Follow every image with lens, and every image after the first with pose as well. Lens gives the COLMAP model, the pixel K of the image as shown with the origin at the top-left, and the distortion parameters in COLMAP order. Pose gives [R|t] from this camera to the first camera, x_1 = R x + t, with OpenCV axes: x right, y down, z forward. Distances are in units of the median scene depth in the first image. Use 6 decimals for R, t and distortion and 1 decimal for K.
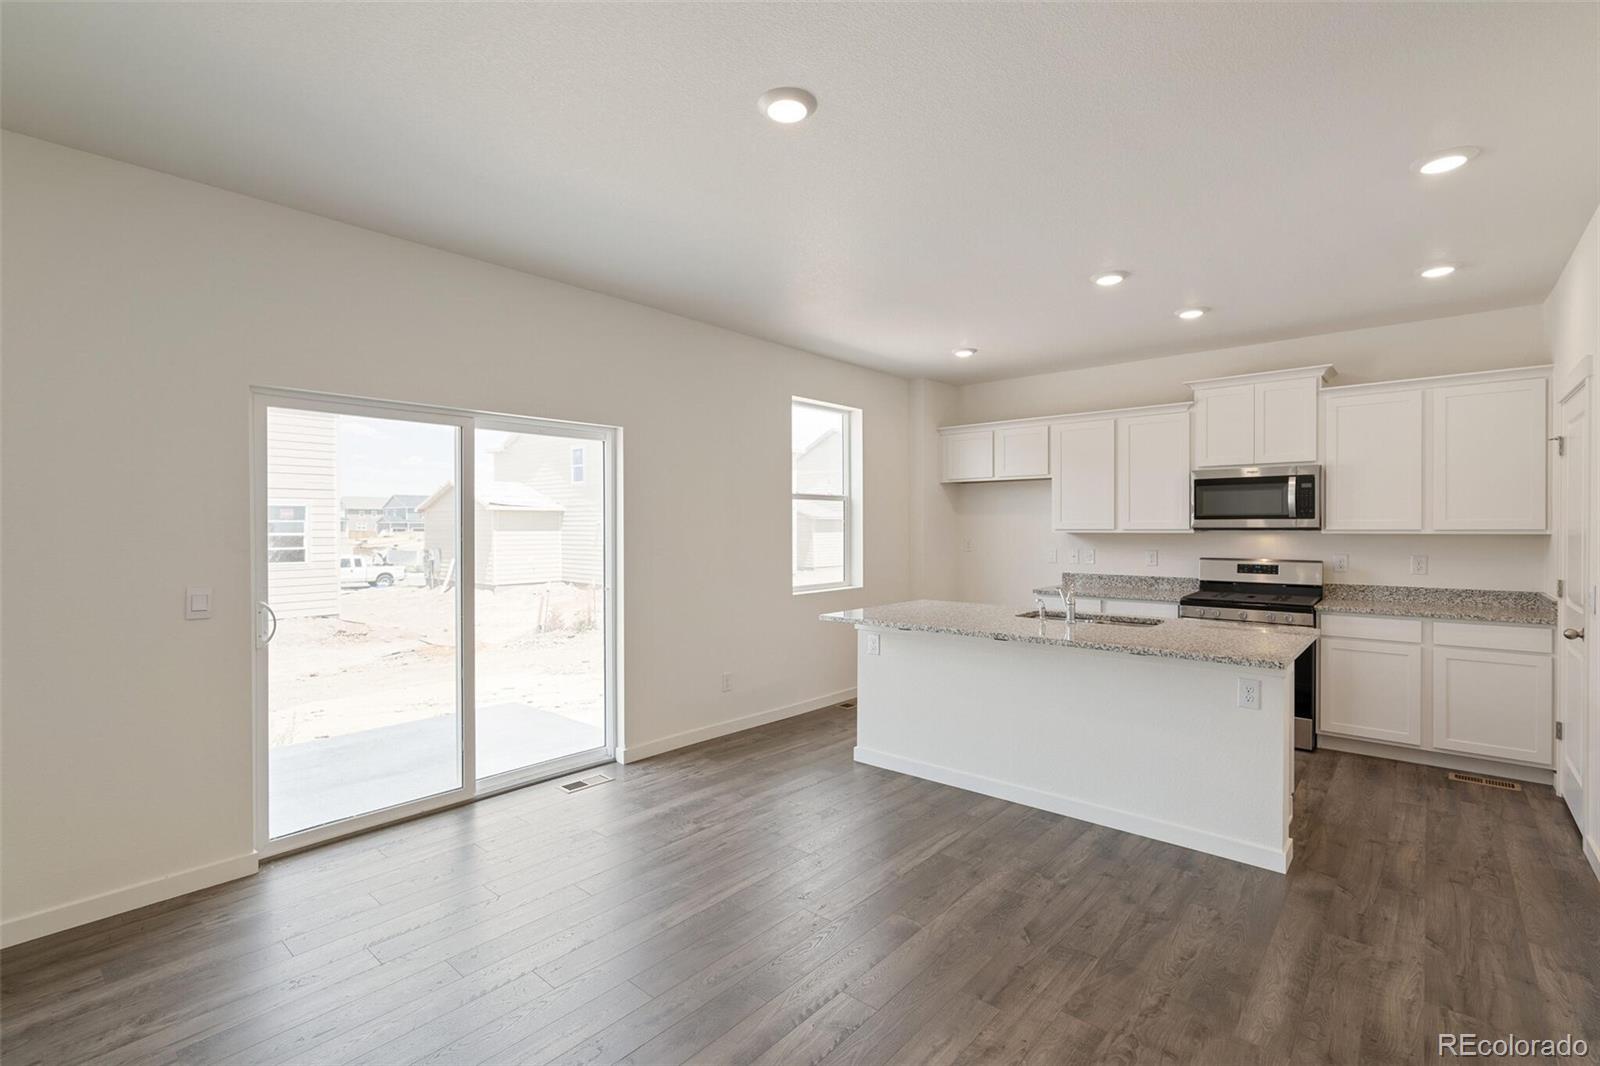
lens RADIAL K [[723.7, 0, 800.0], [0, 723.7, 533.0], [0, 0, 1]] dist [-0.002758, 0.000986]
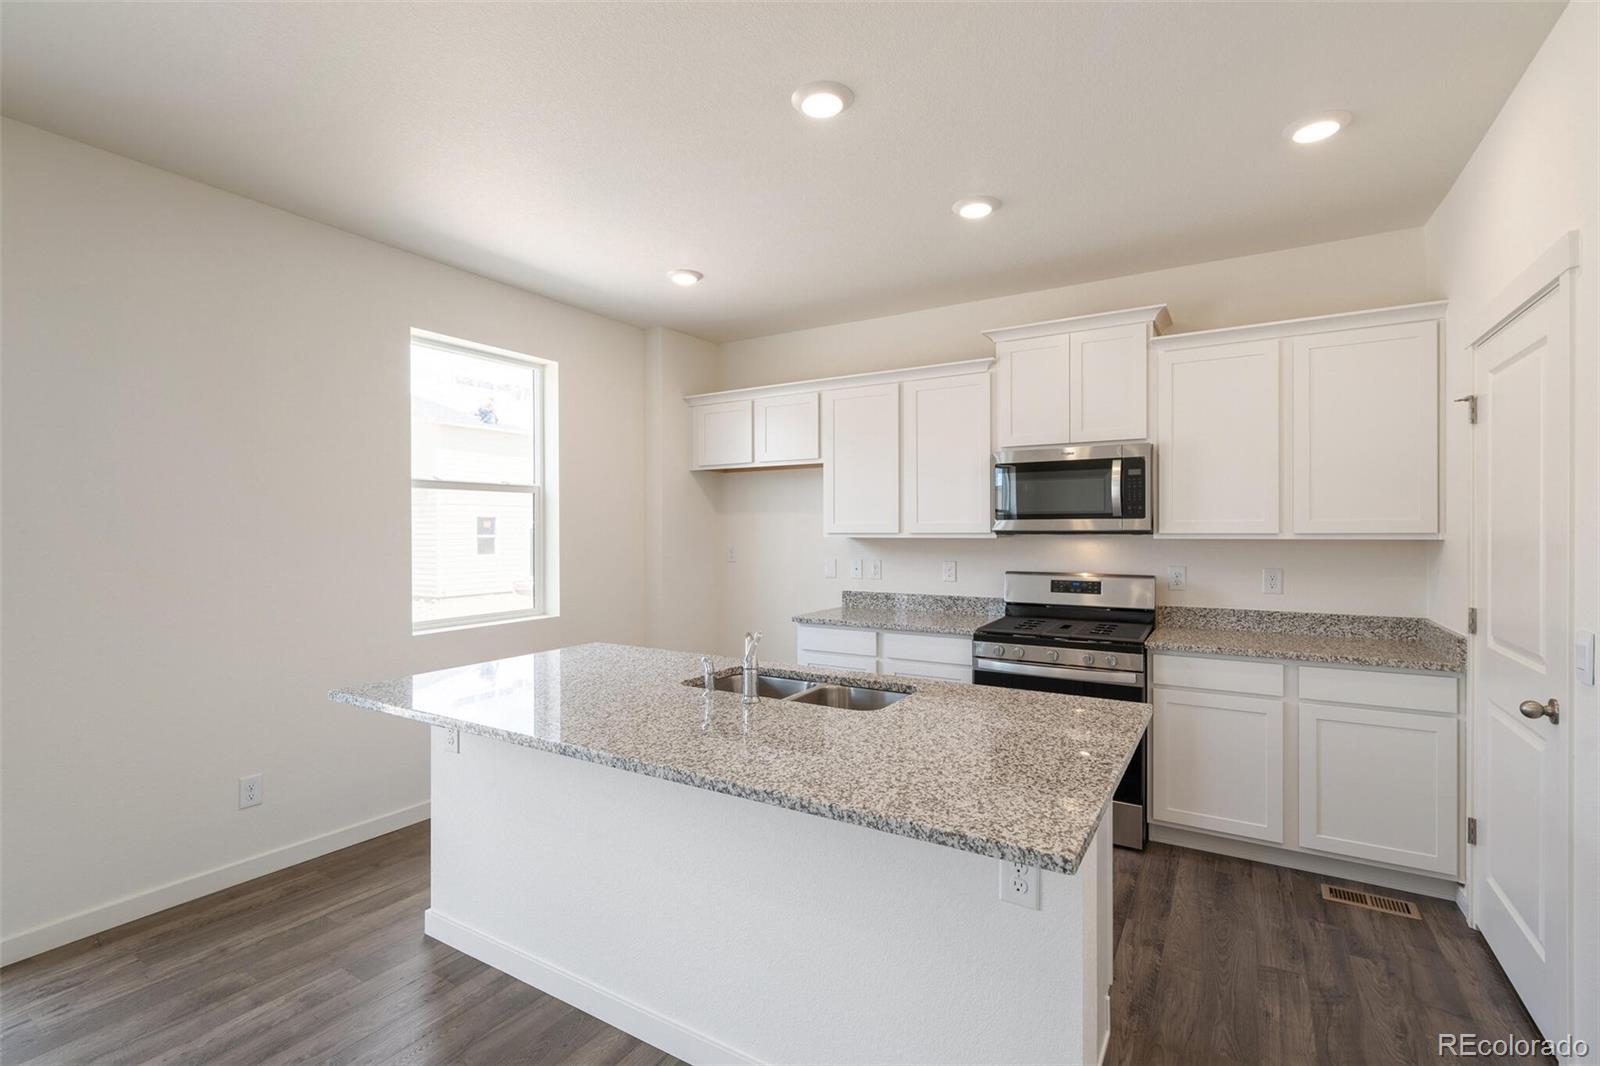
lens RADIAL K [[723.7, 0, 800.0], [0, 723.7, 533.0], [0, 0, 1]] dist [-0.002758, 0.000986]
pose [[0.985613, -0.001636, 0.169009, 0.252885], [0.002212, 0.999992, -0.003215, -0.003632], [-0.169002, 0.003543, 0.985609, 0.349998]]
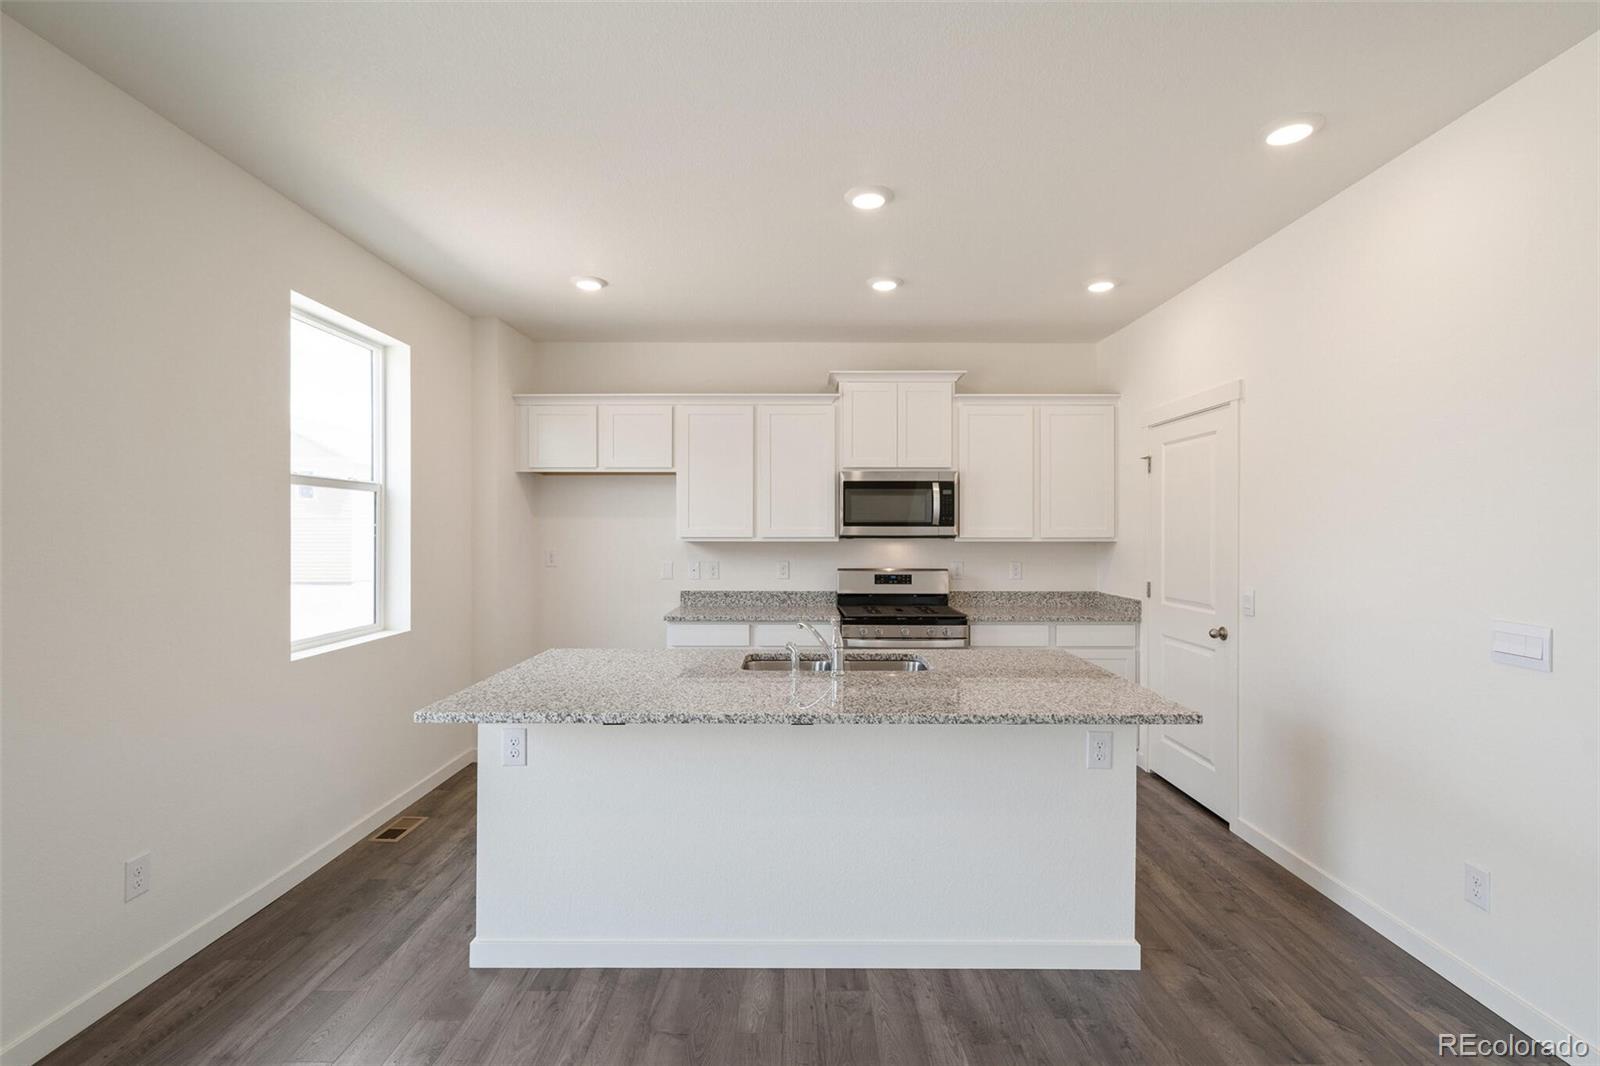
lens RADIAL K [[723.7, 0, 800.0], [0, 723.7, 533.0], [0, 0, 1]] dist [-0.002758, 0.000986]
pose [[0.755823, 0.001499, 0.654774, -0.086321], [0.003632, 0.999972, -0.006482, -0.005332], [-0.654766, 0.007277, 0.755797, 0.397340]]
